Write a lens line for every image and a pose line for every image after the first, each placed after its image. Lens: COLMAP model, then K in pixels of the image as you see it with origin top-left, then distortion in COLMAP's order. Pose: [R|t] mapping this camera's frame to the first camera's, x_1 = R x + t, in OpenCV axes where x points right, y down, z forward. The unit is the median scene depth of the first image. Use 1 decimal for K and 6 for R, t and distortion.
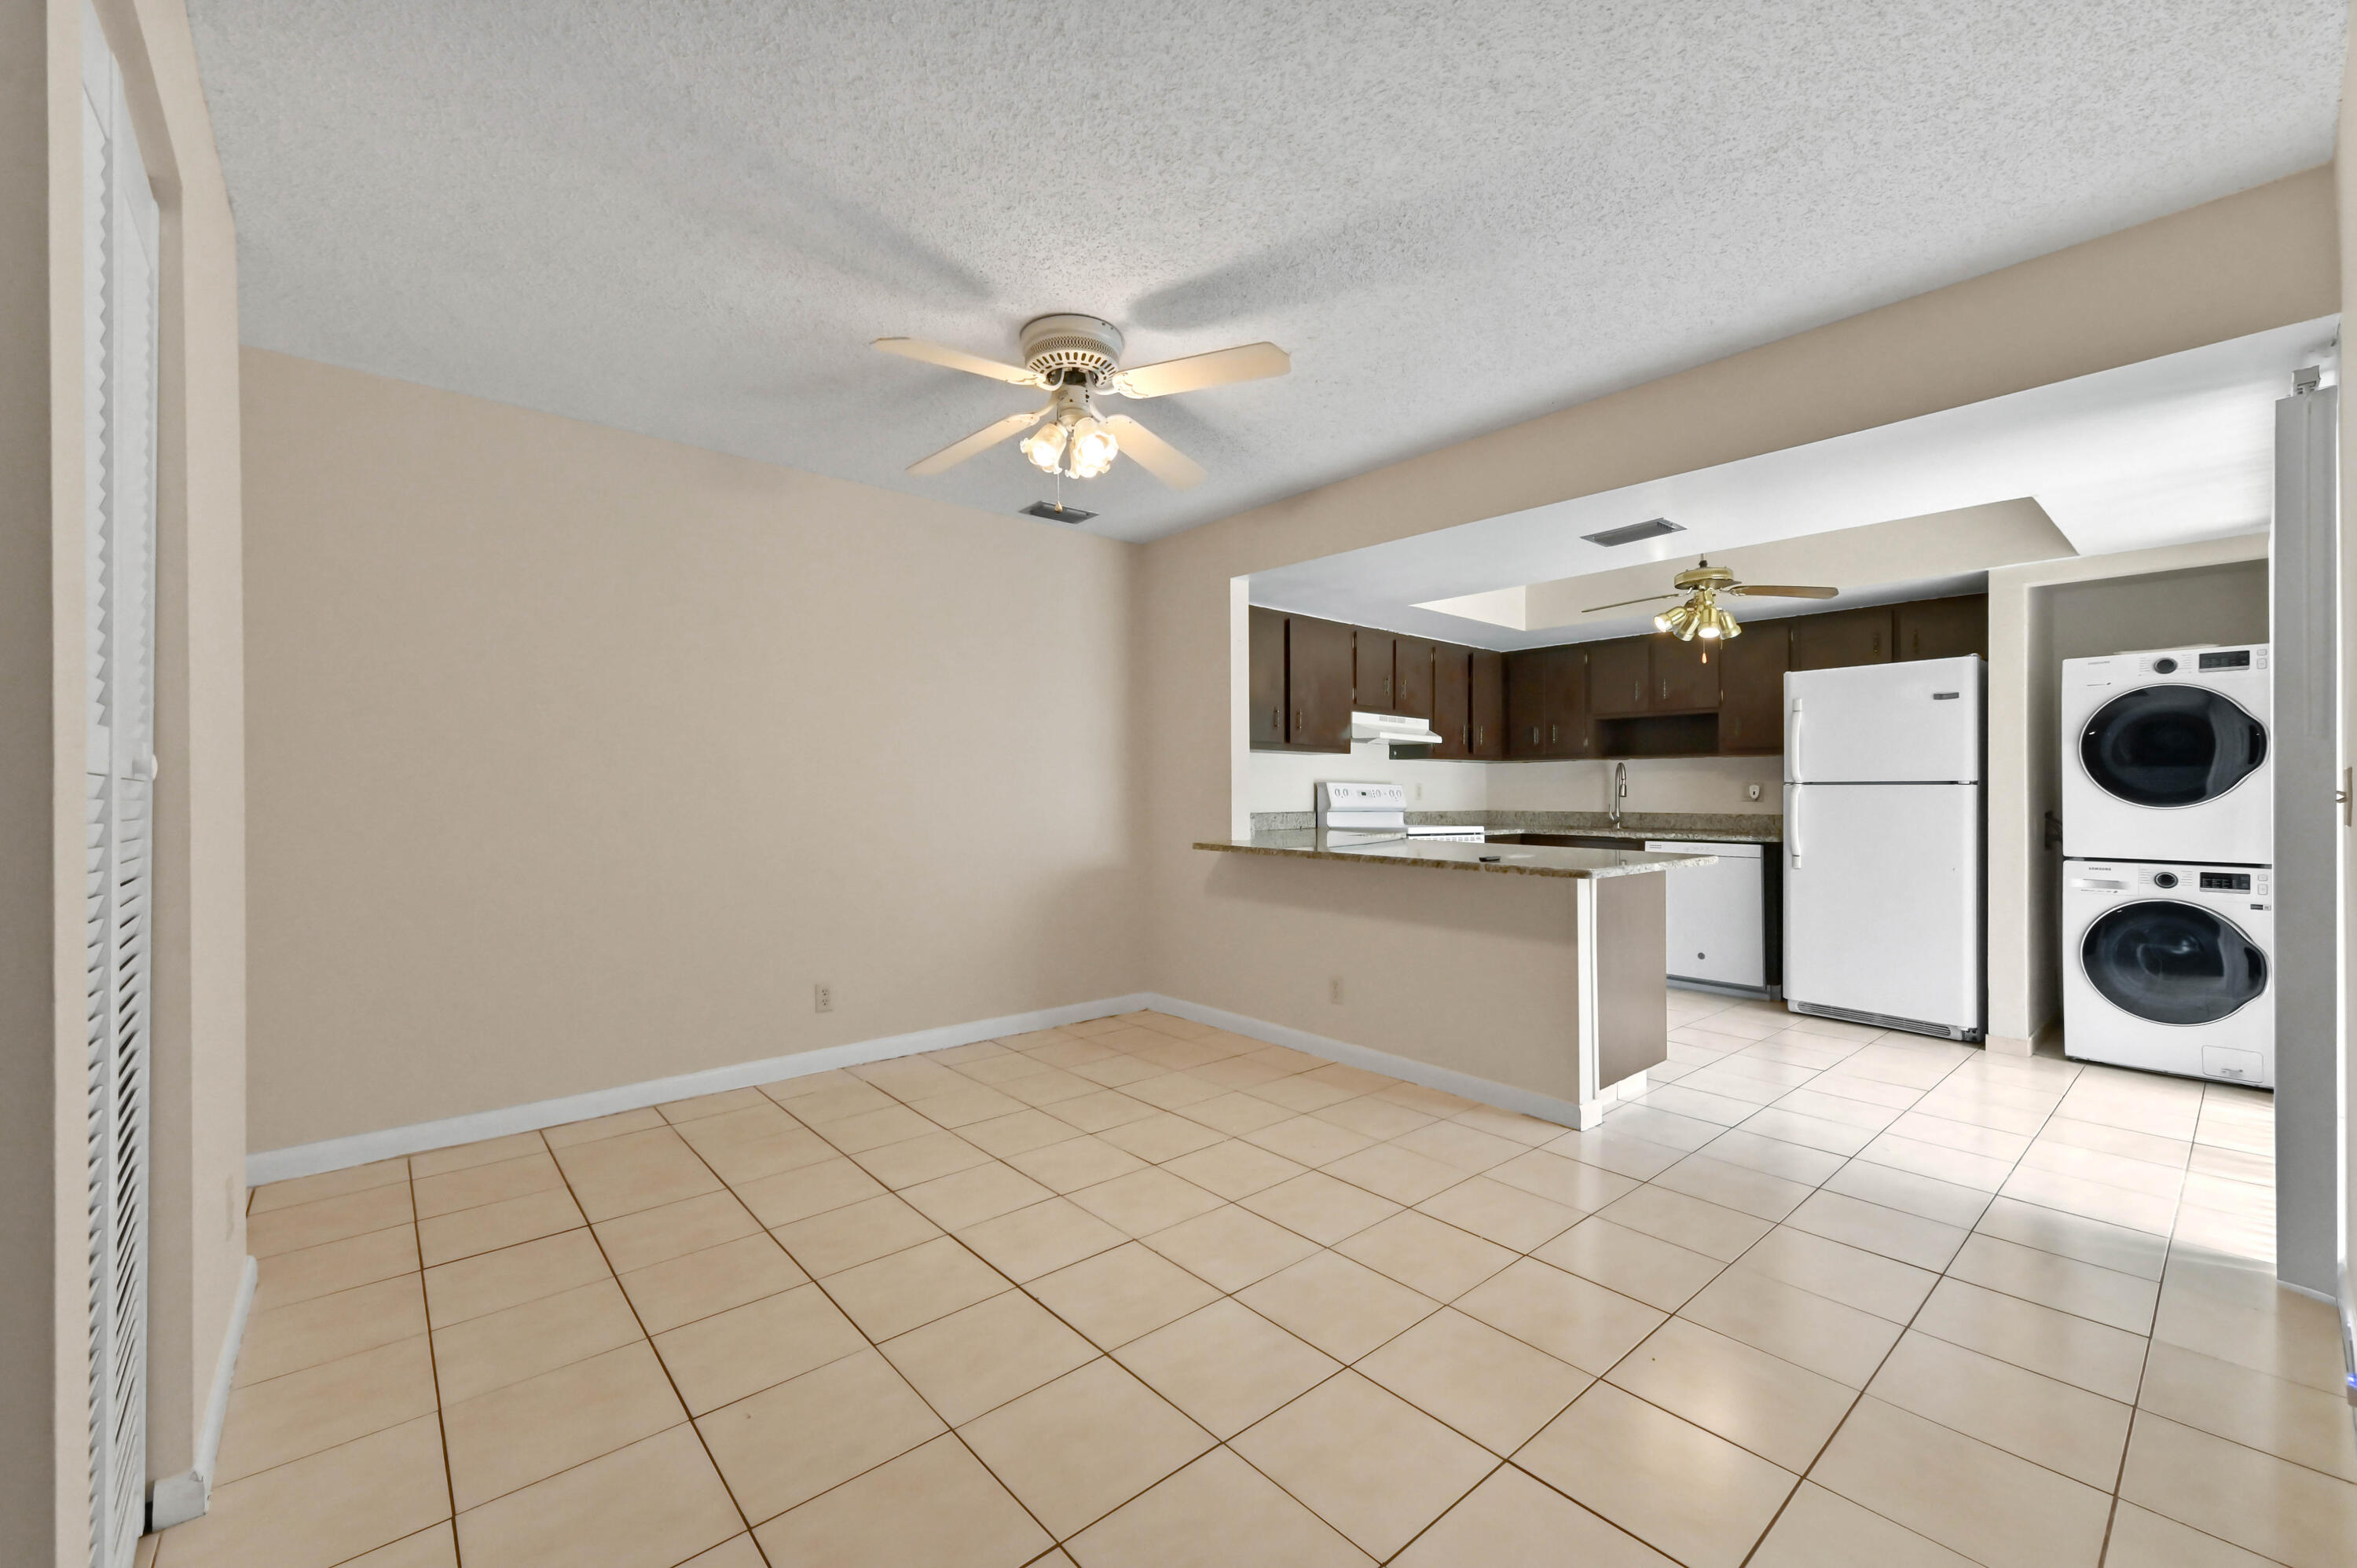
lens RADIAL K [[948.9, 0, 1176.2], [0, 948.9, 750.2], [0, 0, 1]] dist [0.000307, 0.000148]
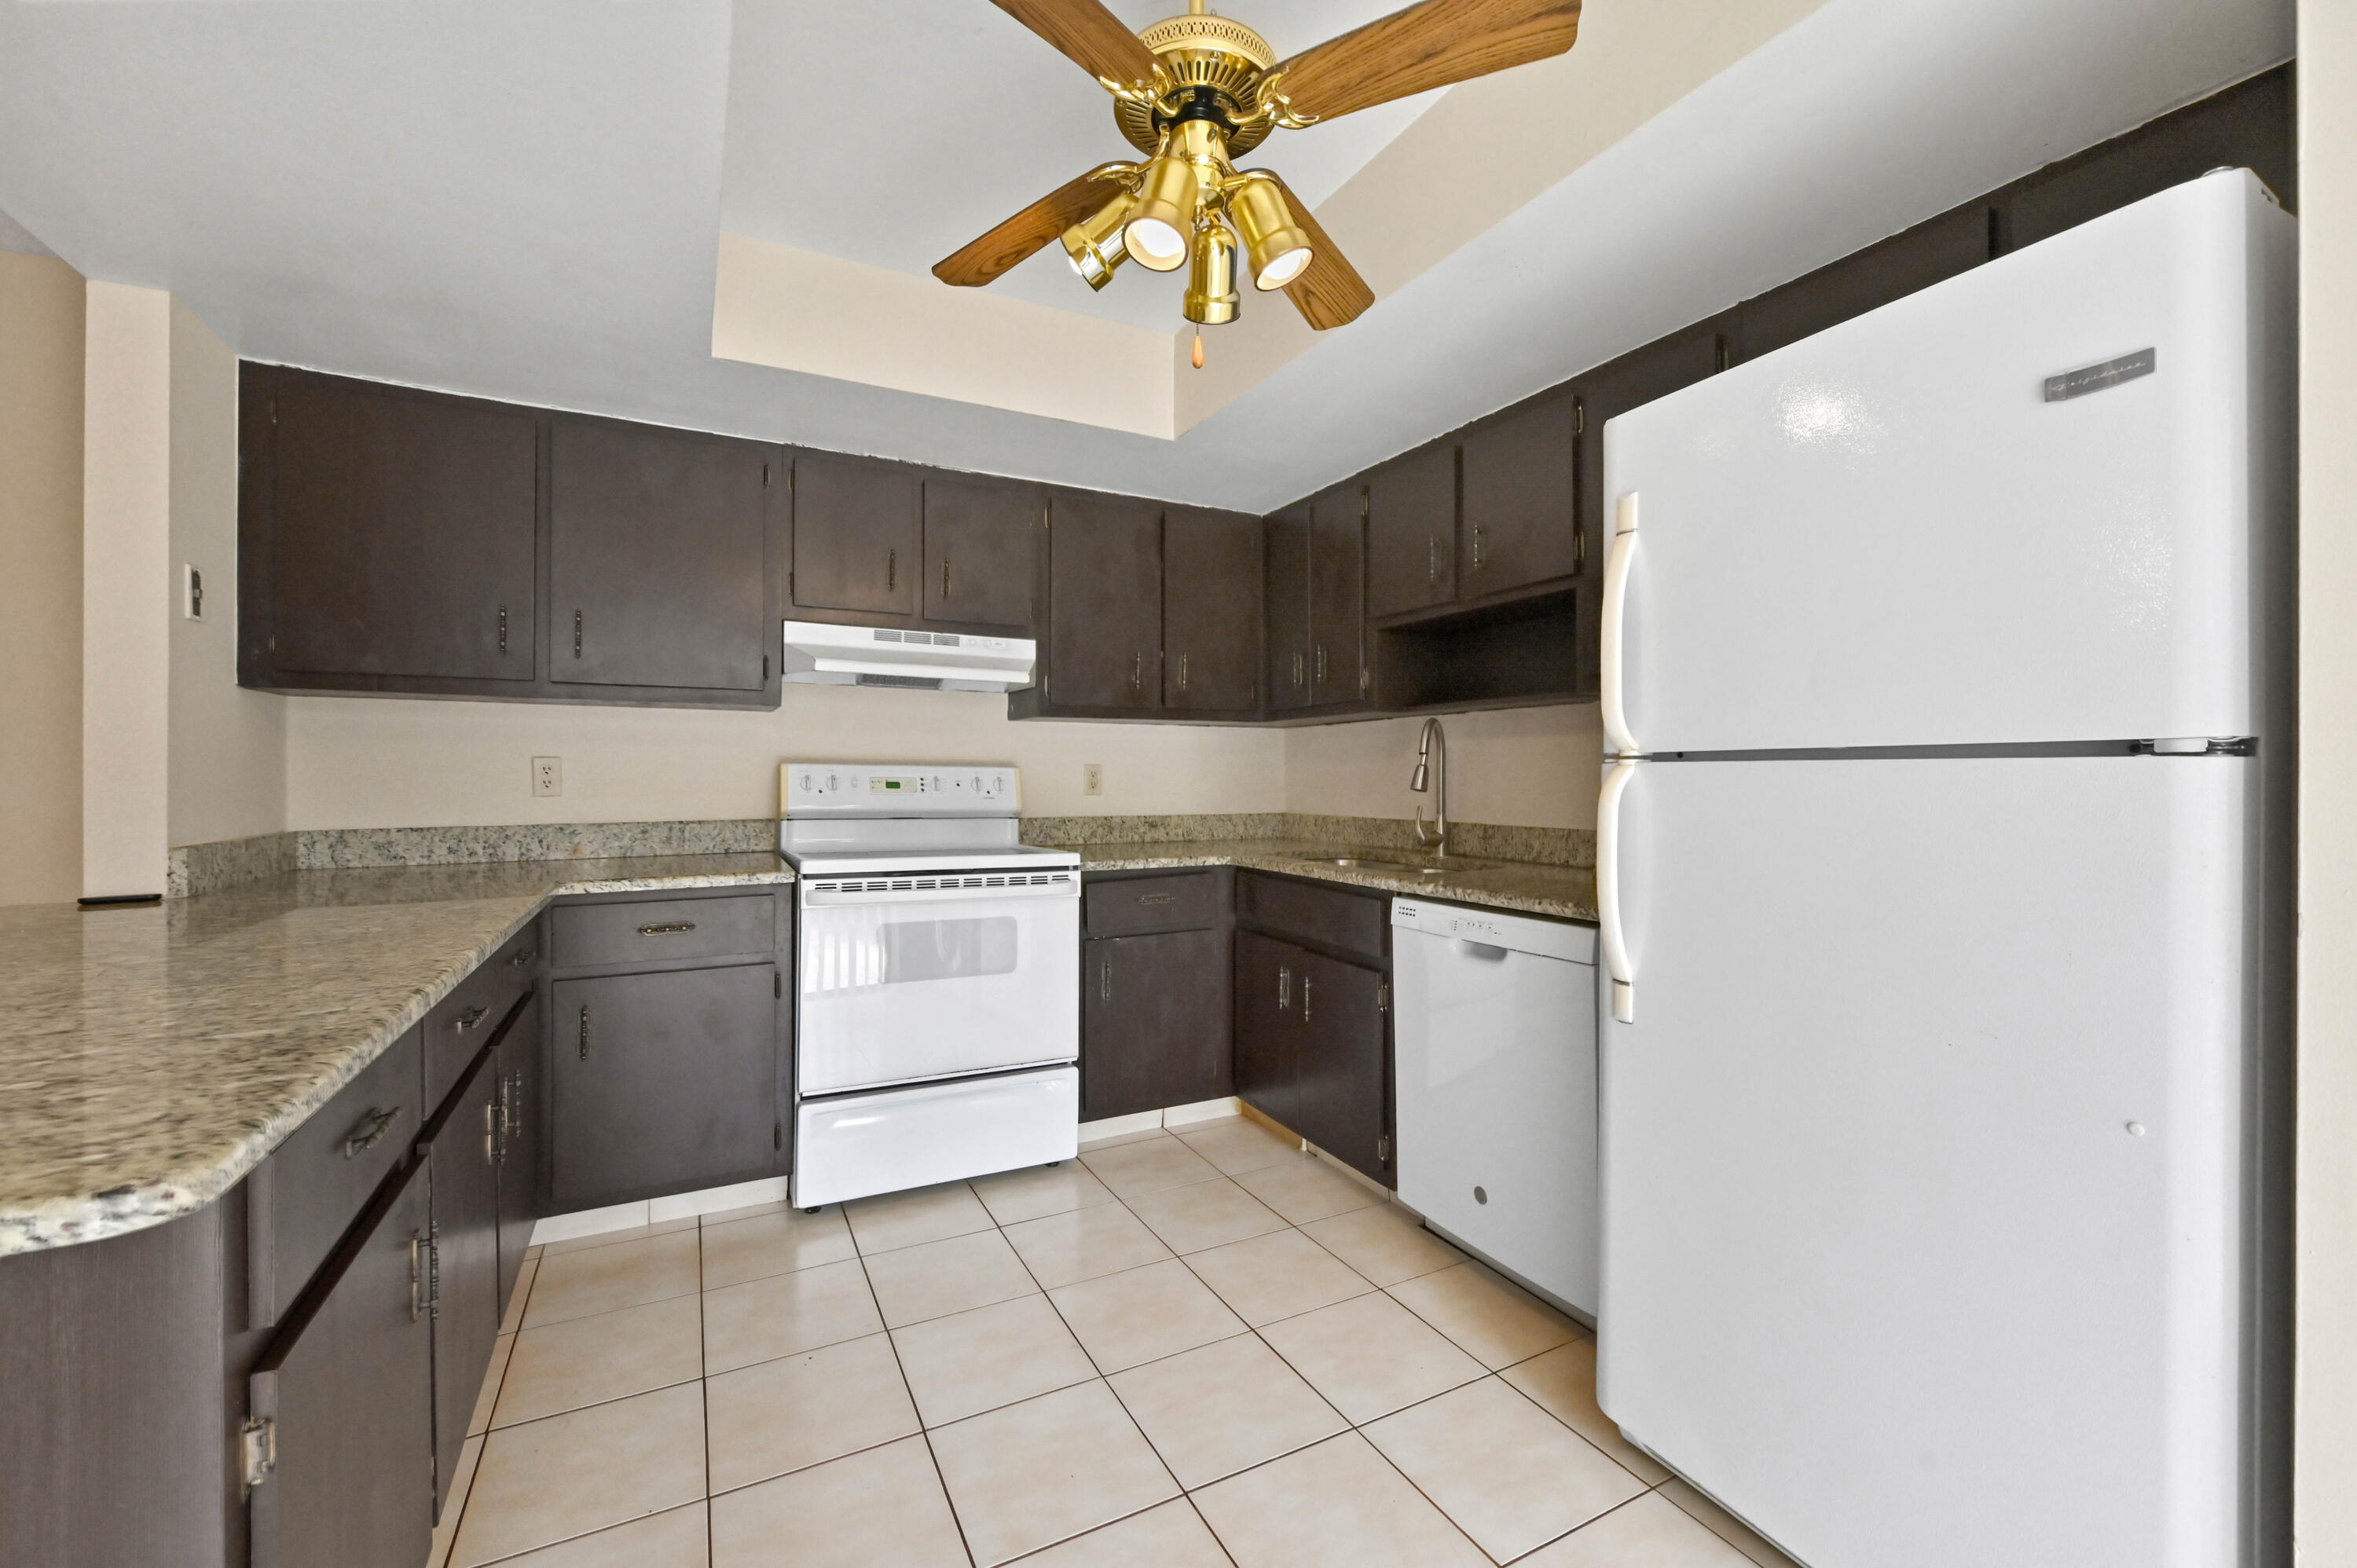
lens RADIAL K [[958.6, 0, 1183.3], [0, 958.6, 753.4], [0, 0, 1]] dist [0.000312, 0.000044]
pose [[0.973162, -0.008202, -0.229976, 0.589563], [0.012984, 0.999730, 0.019287, 0.025299], [0.229756, -0.021755, 0.973005, 0.655741]]
